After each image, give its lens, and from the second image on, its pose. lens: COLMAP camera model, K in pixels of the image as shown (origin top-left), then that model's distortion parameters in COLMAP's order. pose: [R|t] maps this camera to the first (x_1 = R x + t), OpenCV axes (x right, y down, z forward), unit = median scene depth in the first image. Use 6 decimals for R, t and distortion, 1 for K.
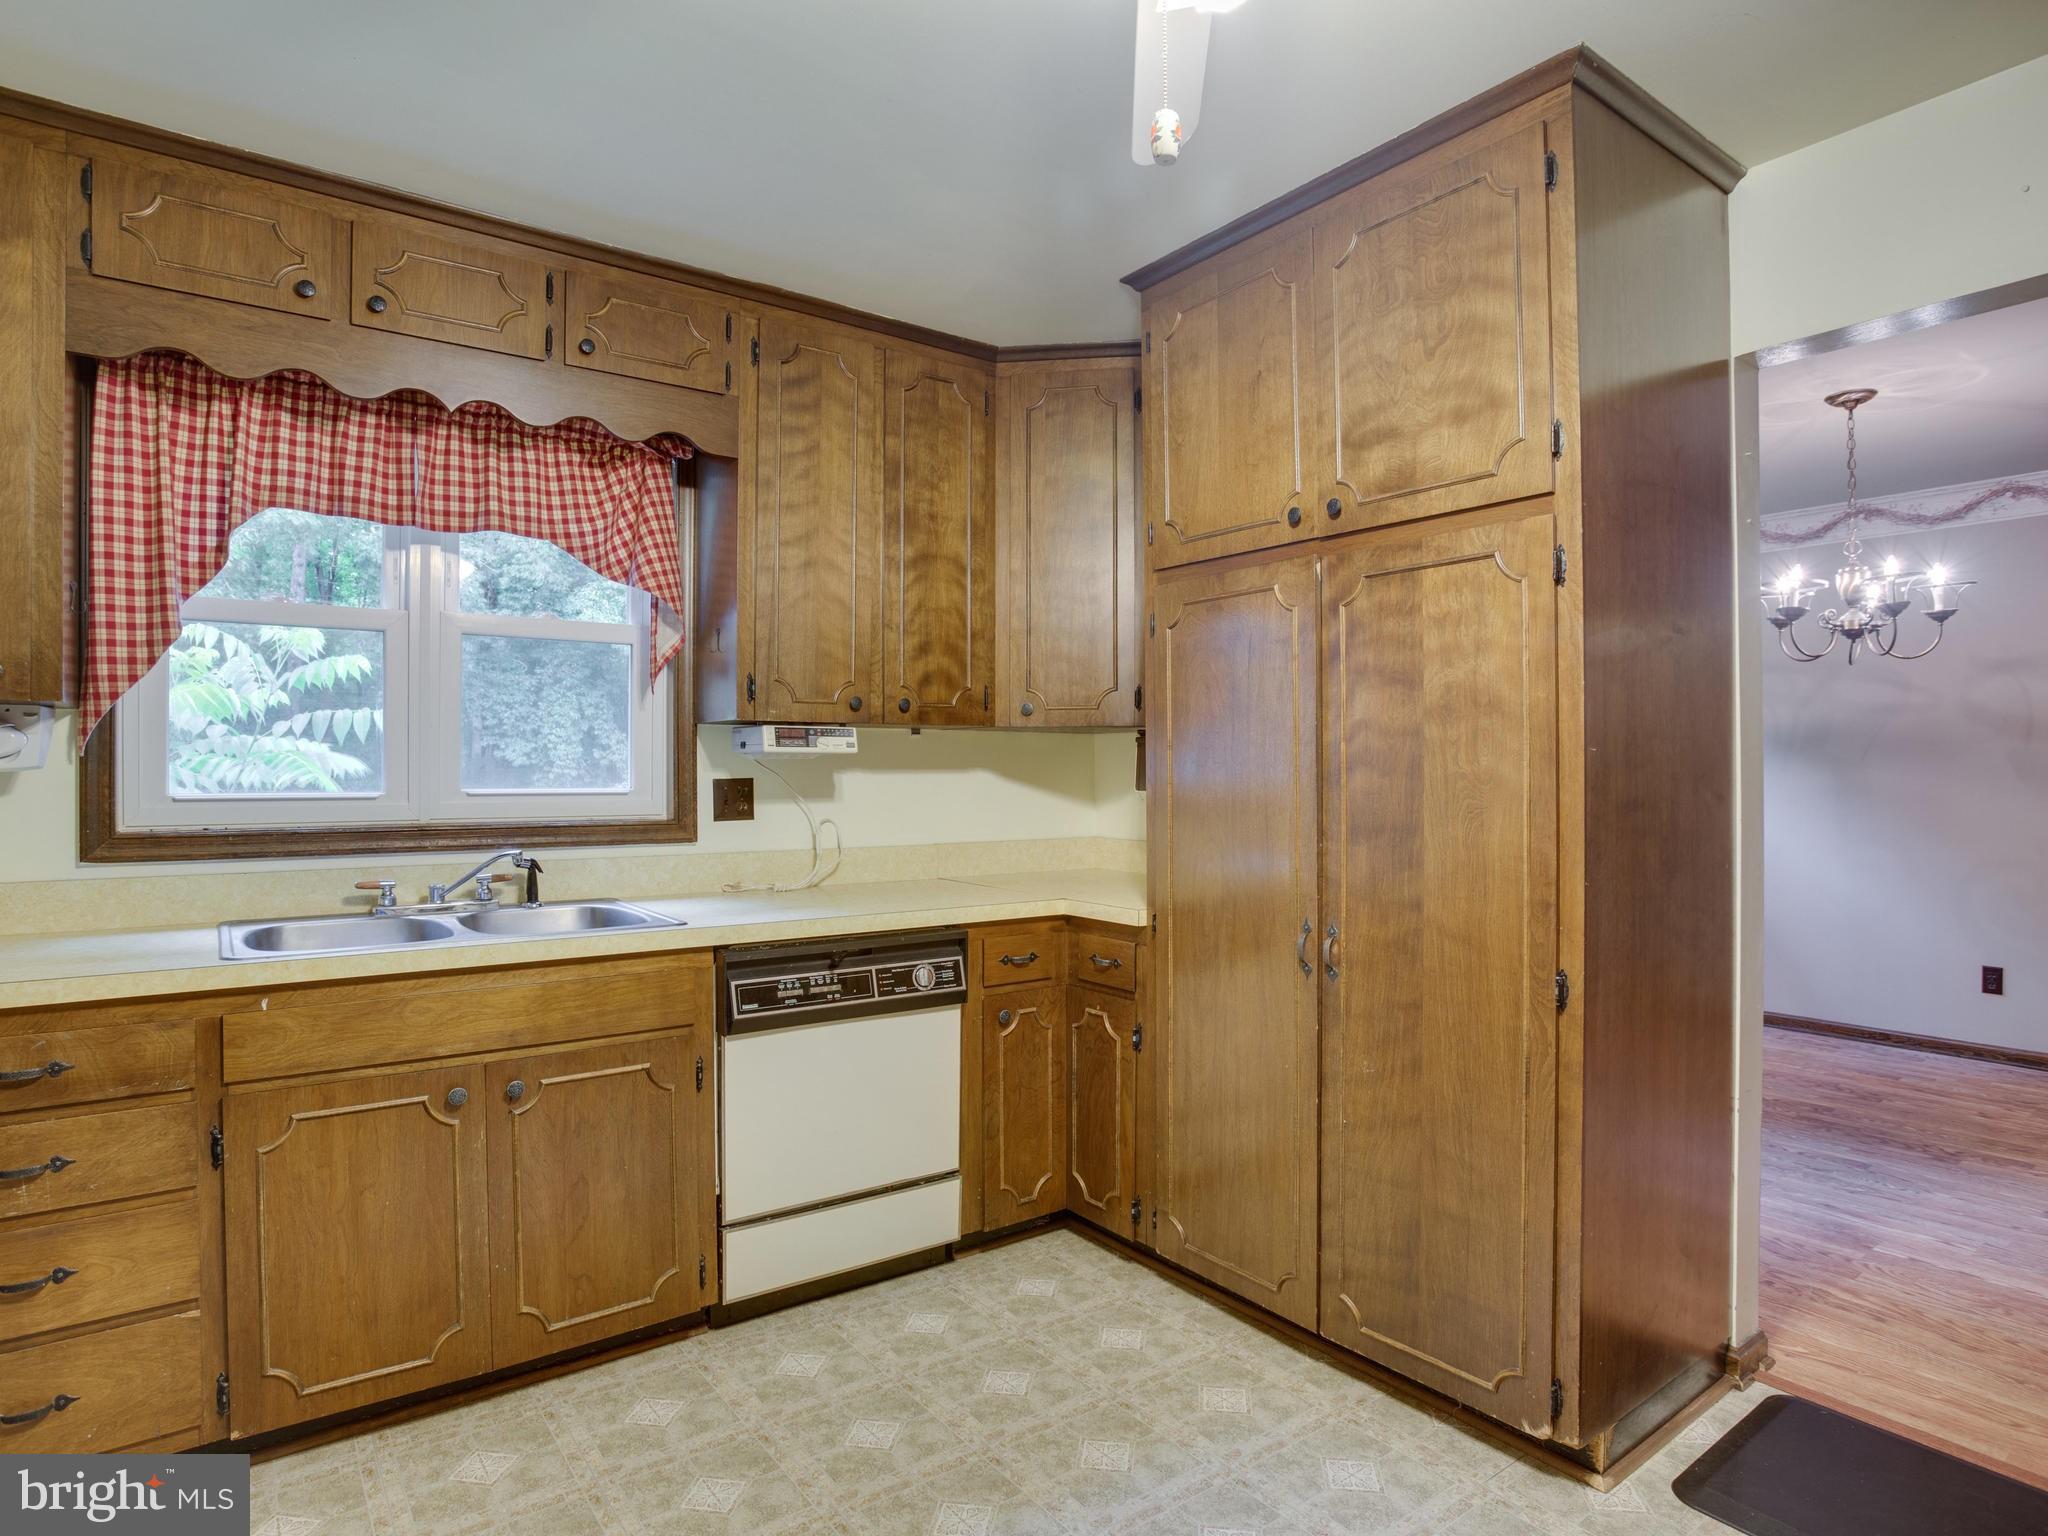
lens RADIAL K [[1142.0, 0, 1030.8], [0, 1142.0, 772.9], [0, 0, 1]] dist [-0.064943, 0.029740]
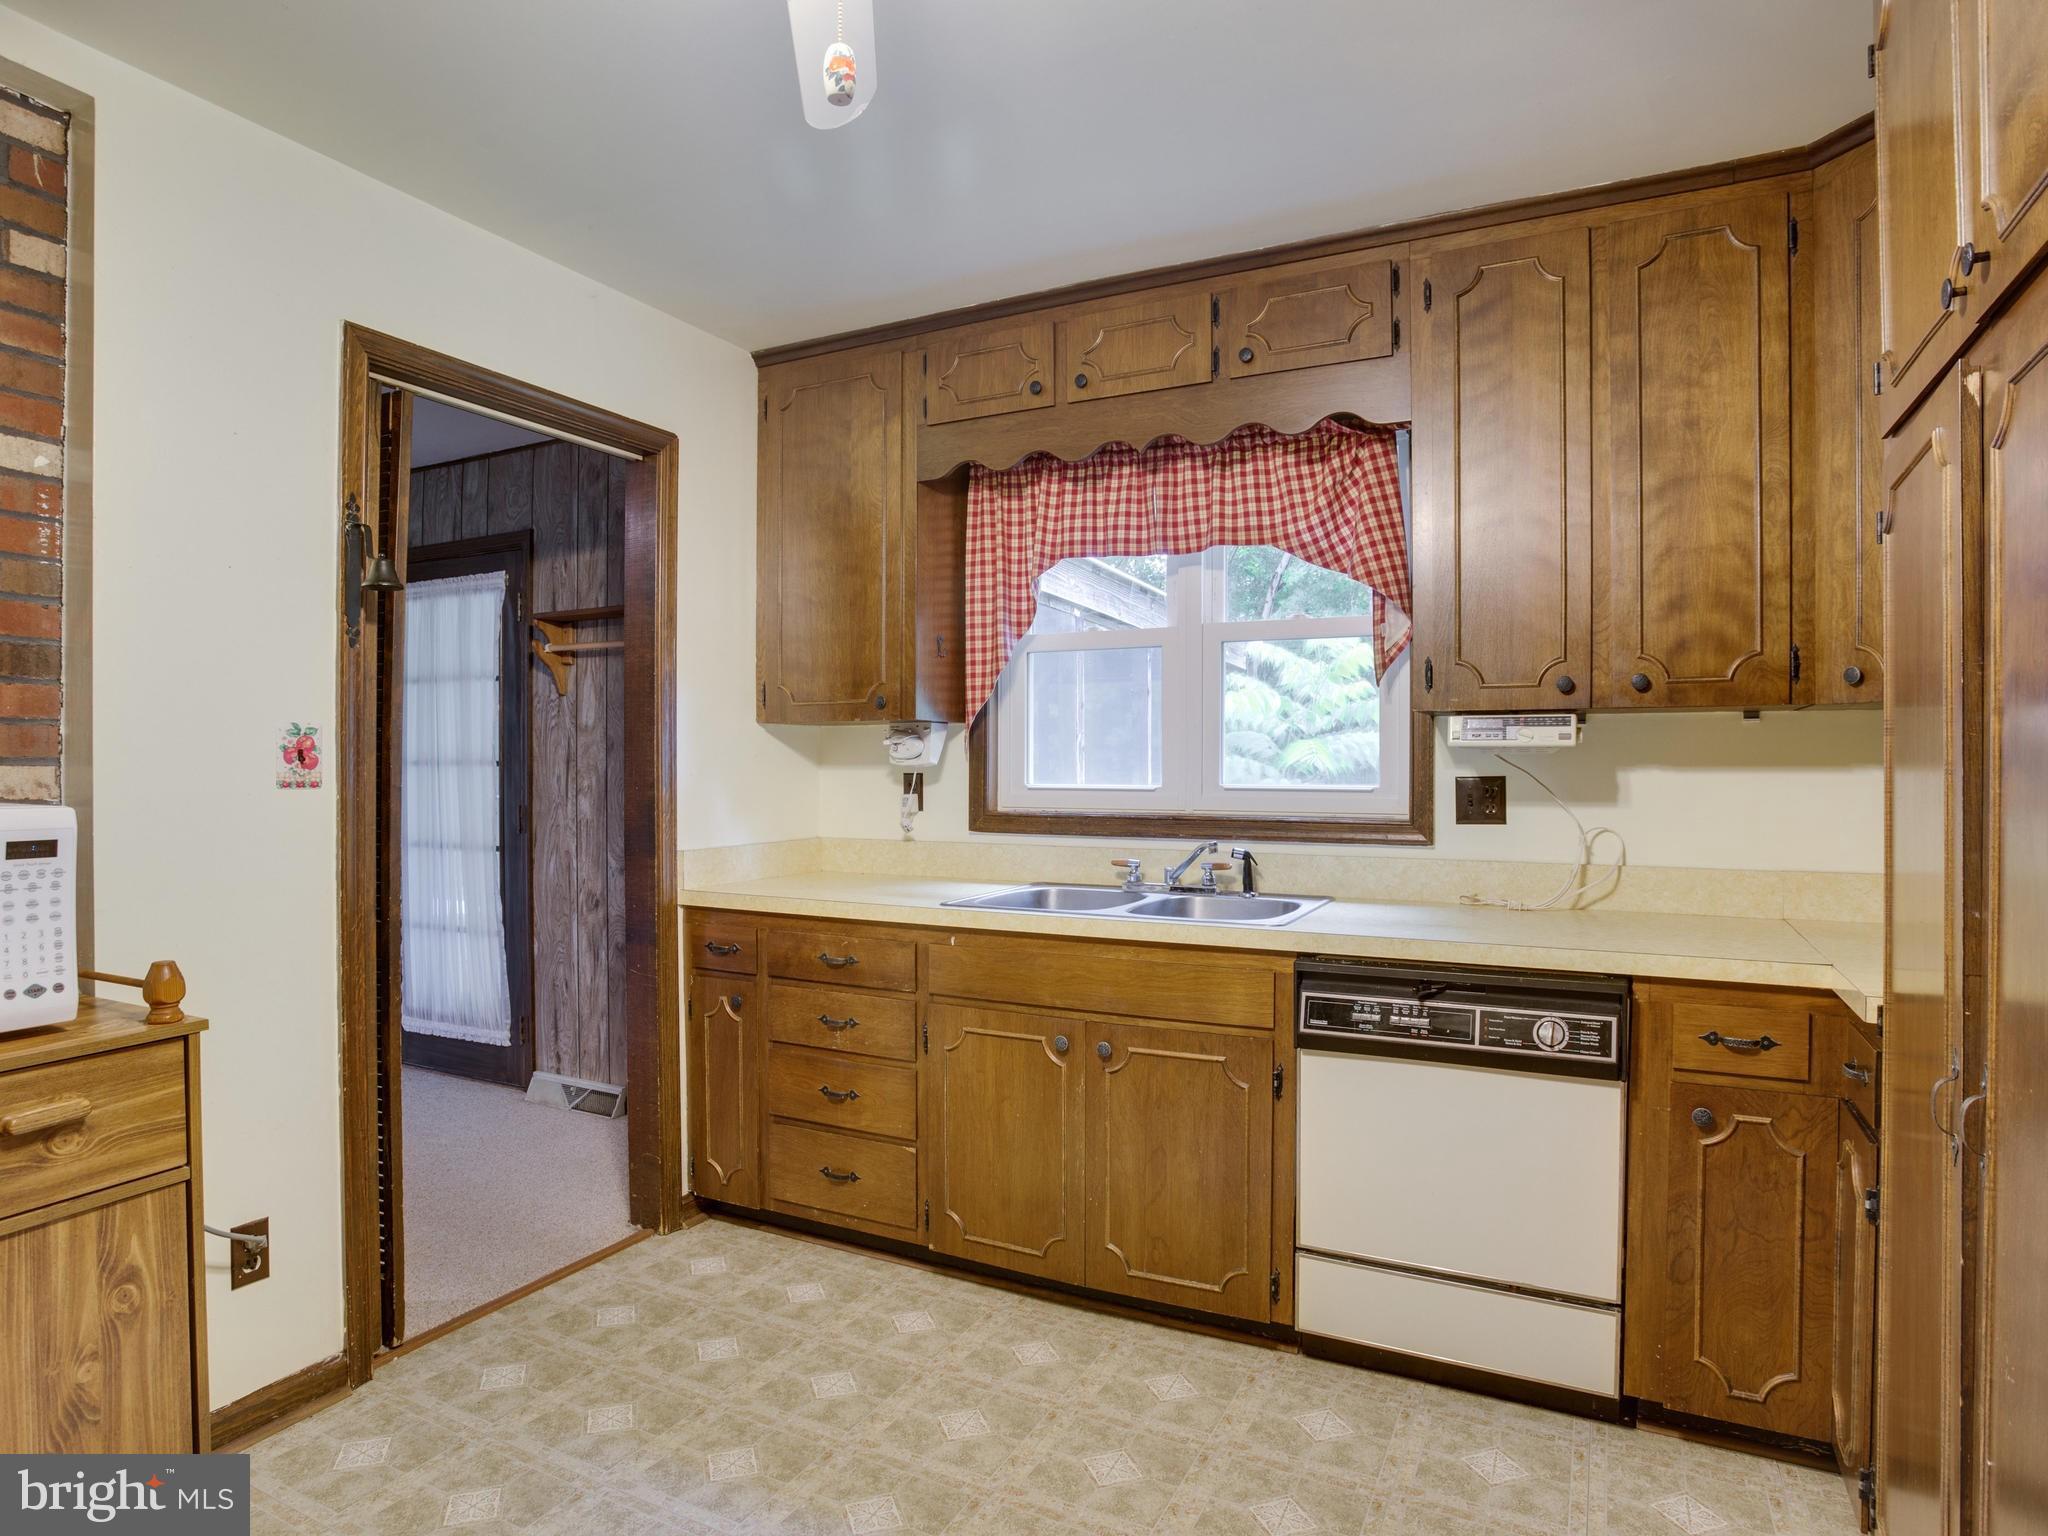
lens RADIAL K [[1177.5, 0, 1019.5], [0, 1177.5, 775.1], [0, 0, 1]] dist [-0.069992, 0.031294]
pose [[0.442129, 0.008908, -0.896907, 0.476014], [-0.004096, 0.999960, 0.007913, -0.002121], [0.896942, 0.000175, 0.442148, 0.343565]]
